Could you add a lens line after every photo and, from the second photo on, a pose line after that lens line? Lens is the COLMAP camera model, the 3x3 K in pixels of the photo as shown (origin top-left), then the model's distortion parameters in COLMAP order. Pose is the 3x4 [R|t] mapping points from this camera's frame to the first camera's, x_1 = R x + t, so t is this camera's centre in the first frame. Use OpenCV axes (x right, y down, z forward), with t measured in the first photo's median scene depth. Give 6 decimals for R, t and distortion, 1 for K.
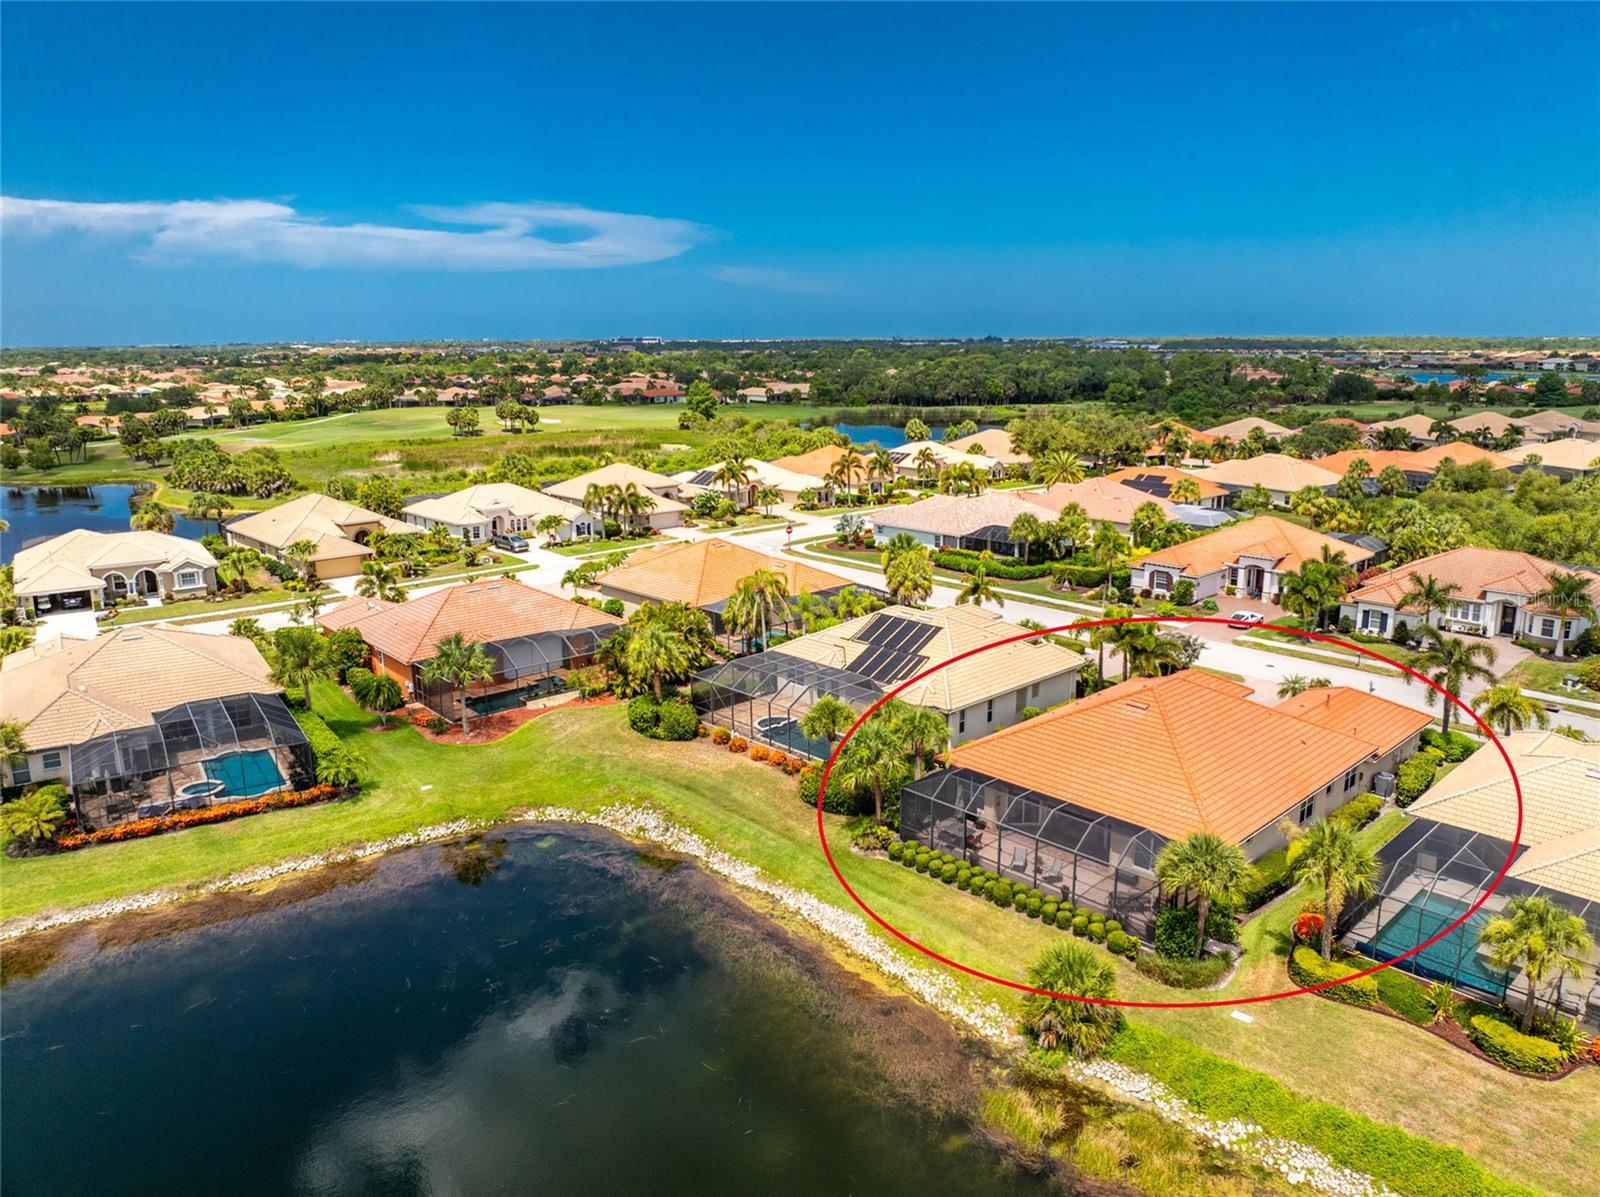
lens RADIAL K [[1122.8, 0, 804.2], [0, 1122.8, 604.4], [0, 0, 1]] dist [-0.038862, 0.002637]
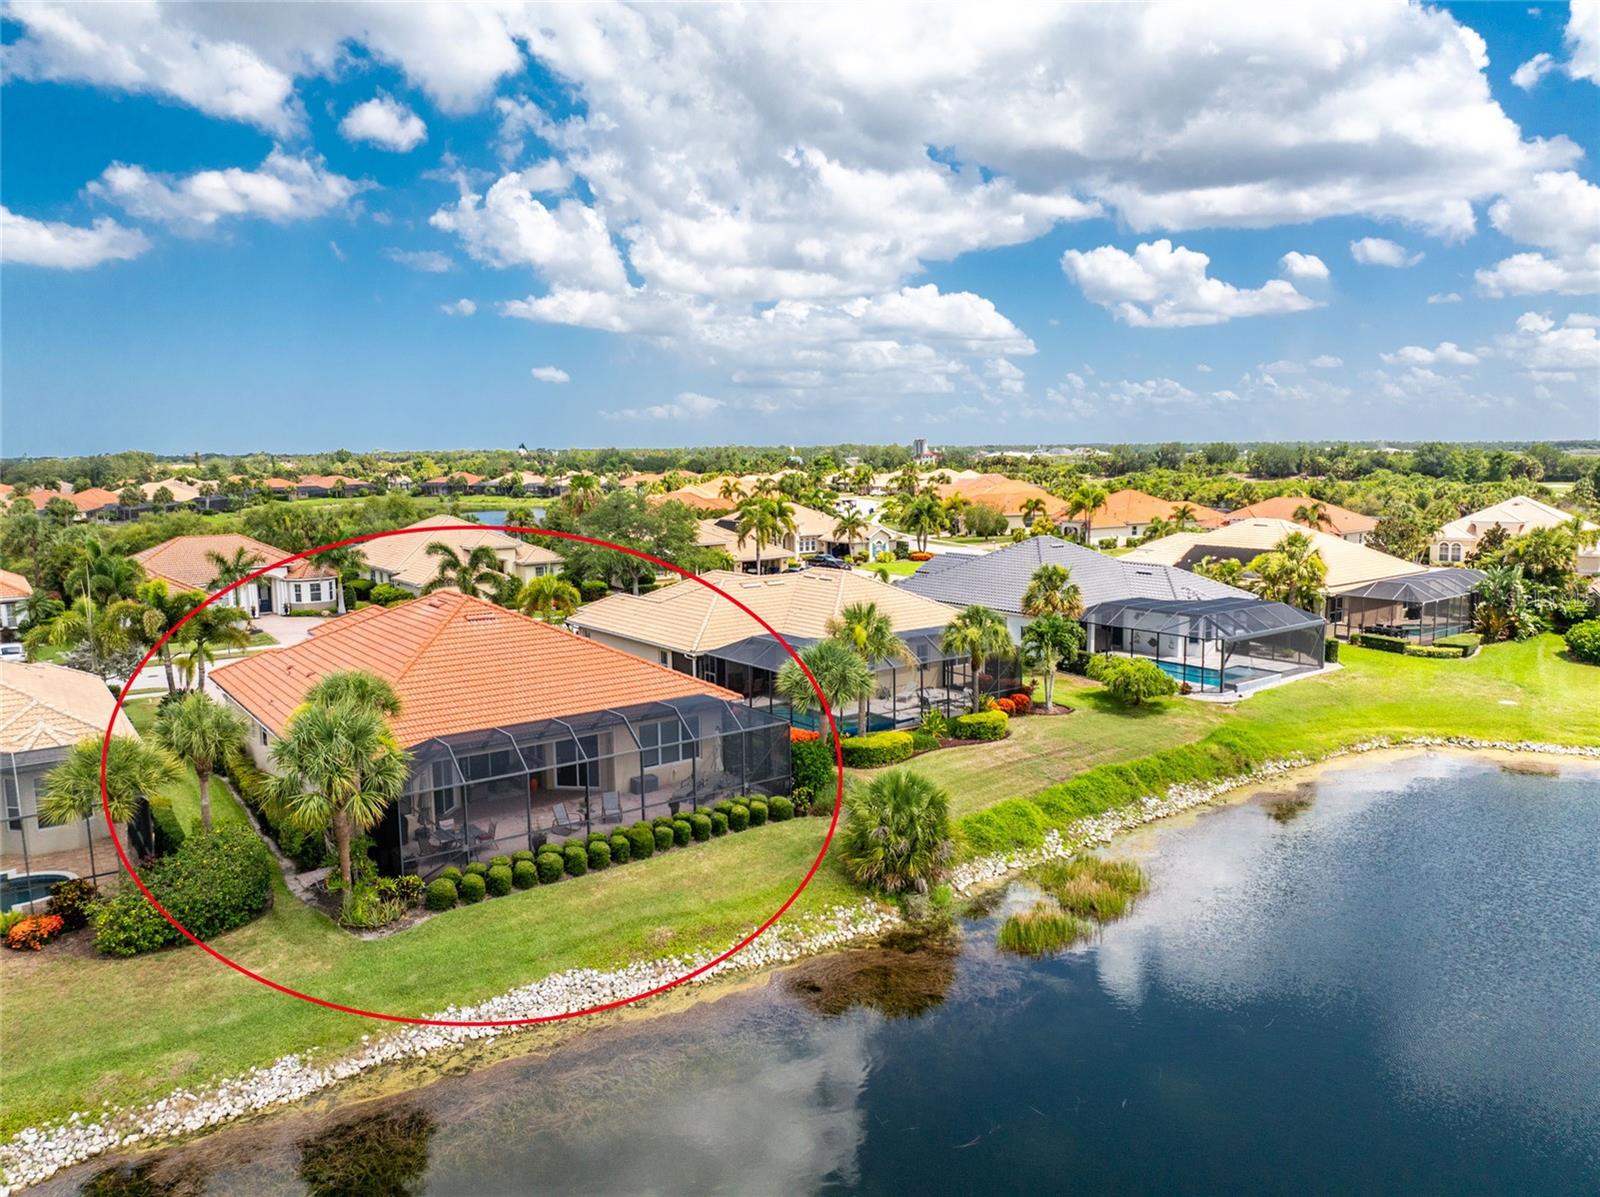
lens RADIAL K [[1122.8, 0, 804.2], [0, 1122.8, 604.4], [0, 0, 1]] dist [-0.038862, 0.002637]
pose [[0.105329, -0.126370, 0.986375, -0.182125], [0.237846, 0.966306, 0.098400, 0.024226], [-0.965575, 0.224241, 0.131836, 0.280194]]
